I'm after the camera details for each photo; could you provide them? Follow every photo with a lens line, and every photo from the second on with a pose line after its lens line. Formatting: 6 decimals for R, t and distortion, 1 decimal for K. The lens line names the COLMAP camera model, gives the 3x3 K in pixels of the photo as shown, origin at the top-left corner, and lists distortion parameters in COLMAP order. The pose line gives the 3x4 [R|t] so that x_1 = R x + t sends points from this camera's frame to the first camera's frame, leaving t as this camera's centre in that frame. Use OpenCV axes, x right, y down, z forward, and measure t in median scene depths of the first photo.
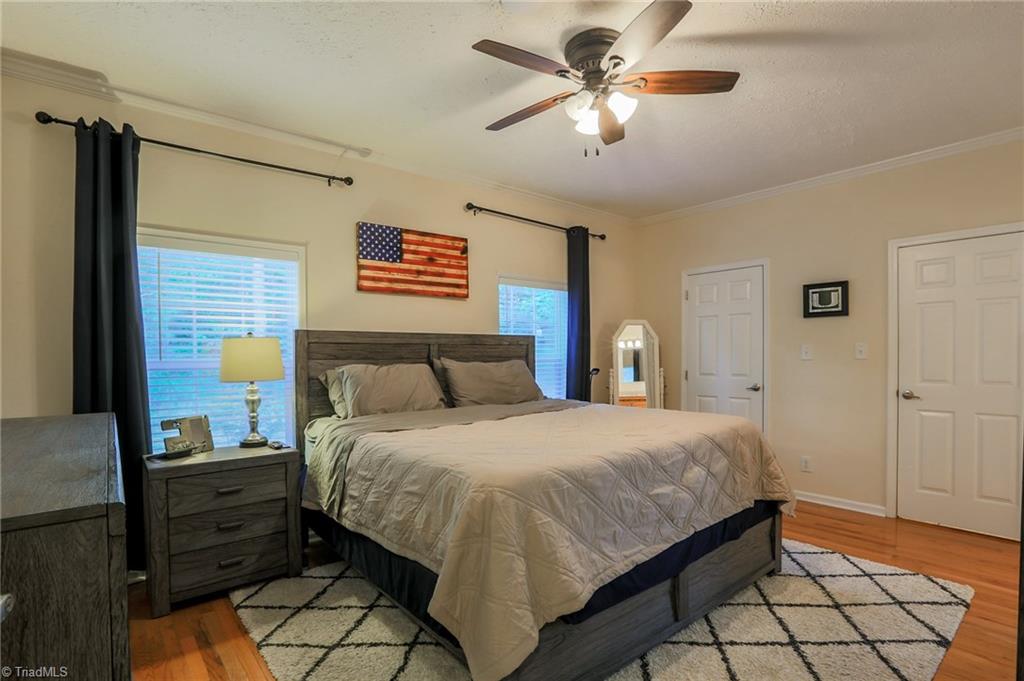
lens RADIAL K [[496.8, 0, 508.6], [0, 496.8, 356.0], [0, 0, 1]] dist [-0.039193, 0.002295]
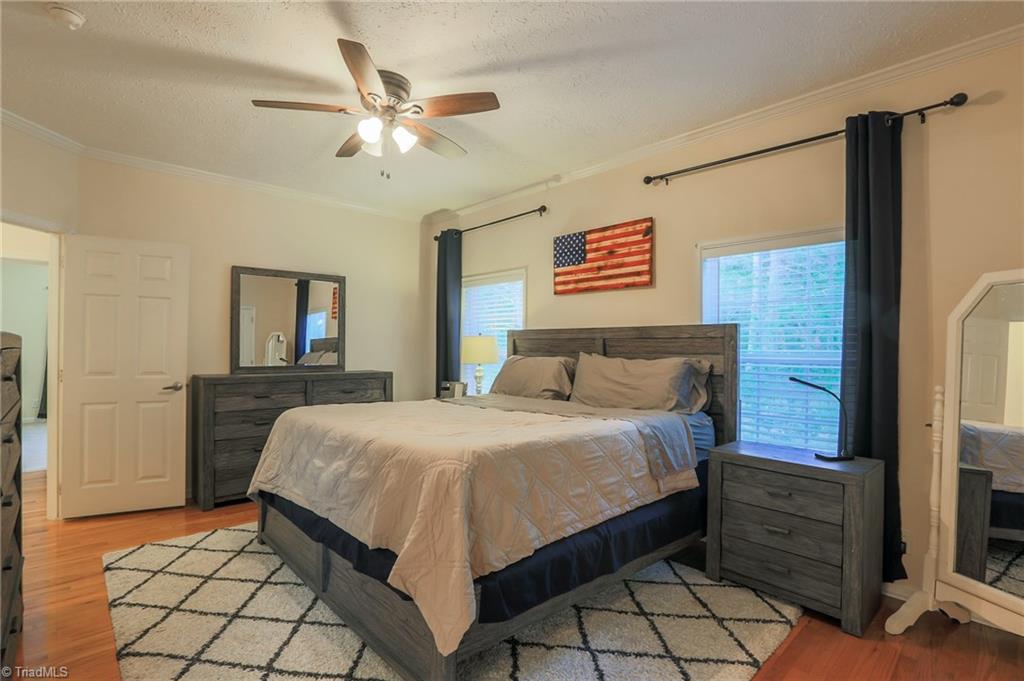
lens RADIAL K [[496.8, 0, 511.3], [0, 496.8, 342.3], [0, 0, 1]] dist [-0.039193, 0.002295]
pose [[0.055604, 0.005174, -0.998440, 0.857872], [-0.008108, 0.999956, 0.004730, -0.020184], [0.998420, 0.007833, 0.055643, 0.787634]]
